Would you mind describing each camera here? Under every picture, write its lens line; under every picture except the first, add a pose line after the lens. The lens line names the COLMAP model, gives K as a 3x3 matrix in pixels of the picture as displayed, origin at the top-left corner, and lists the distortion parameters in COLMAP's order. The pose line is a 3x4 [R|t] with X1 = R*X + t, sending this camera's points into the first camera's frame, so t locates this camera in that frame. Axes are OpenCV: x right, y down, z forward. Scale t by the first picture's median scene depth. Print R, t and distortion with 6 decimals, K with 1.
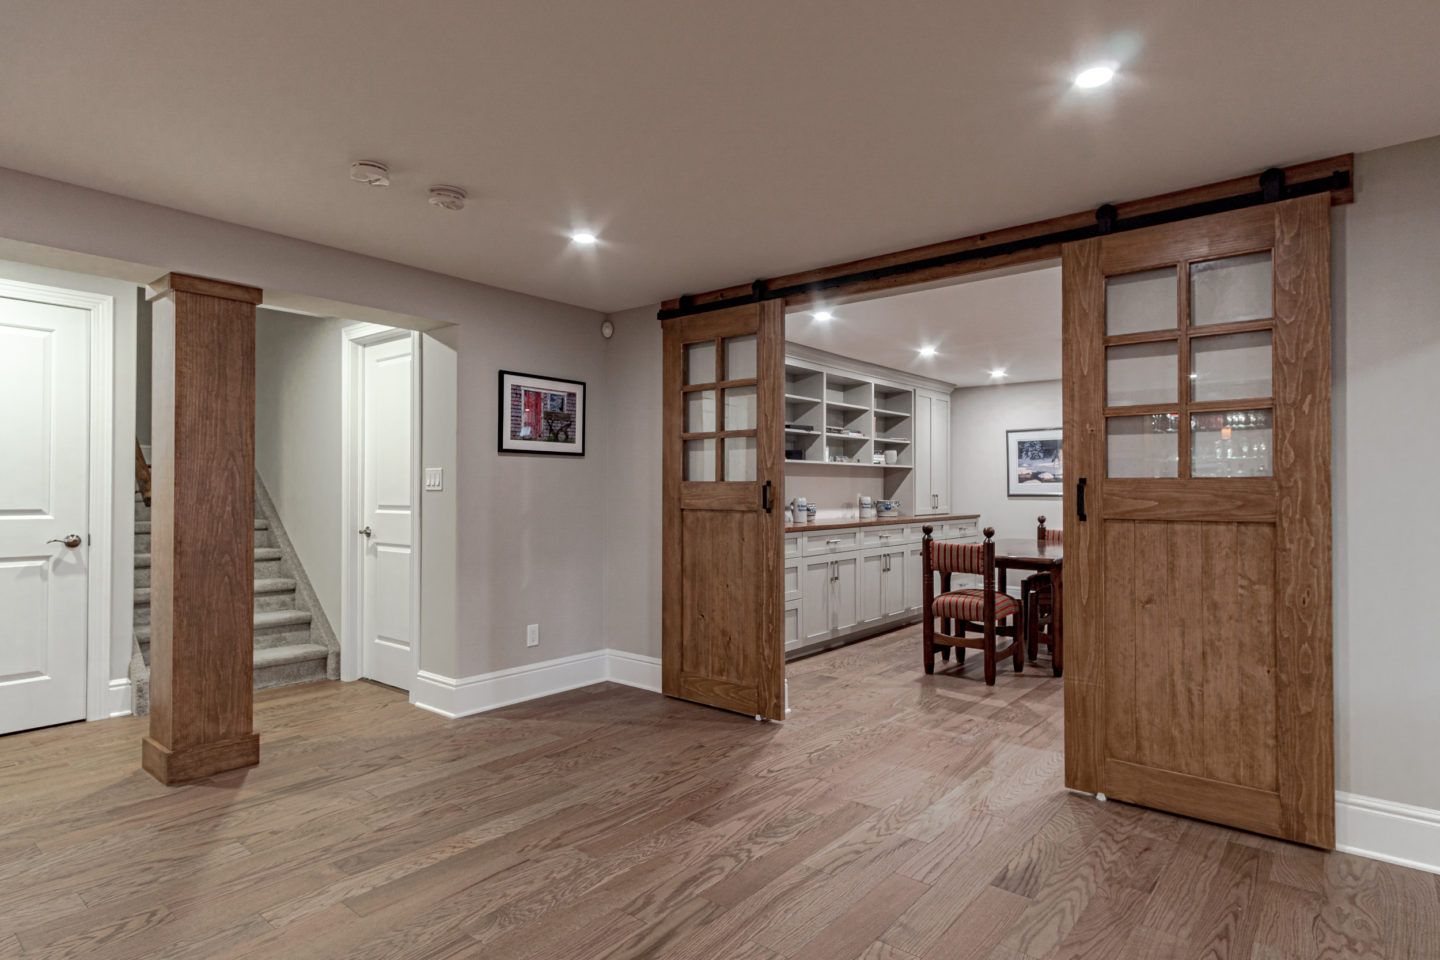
lens RADIAL K [[756.9, 0, 714.9], [0, 756.9, 478.4], [0, 0, 1]] dist [0.003043, 0.000288]
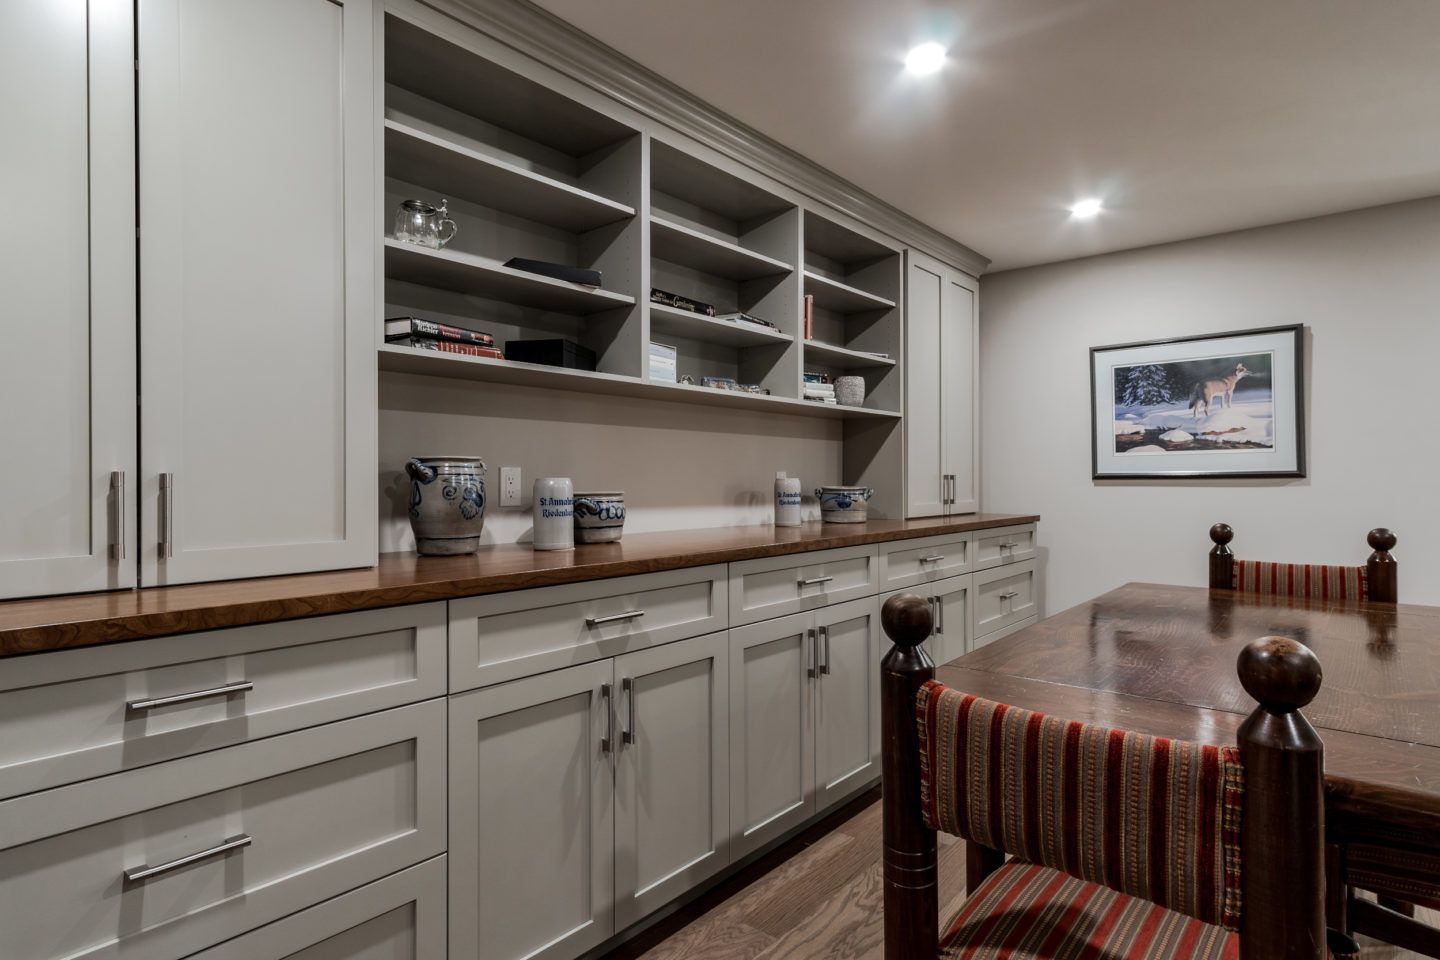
lens RADIAL K [[775.4, 0, 718.8], [0, 775.4, 466.4], [0, 0, 1]] dist [0.001840, 0.000475]
pose [[0.999964, -0.001682, -0.008282, 0.162331], [0.001674, 0.999998, -0.000941, 0.017839], [0.008283, 0.000927, 0.999965, 0.552934]]
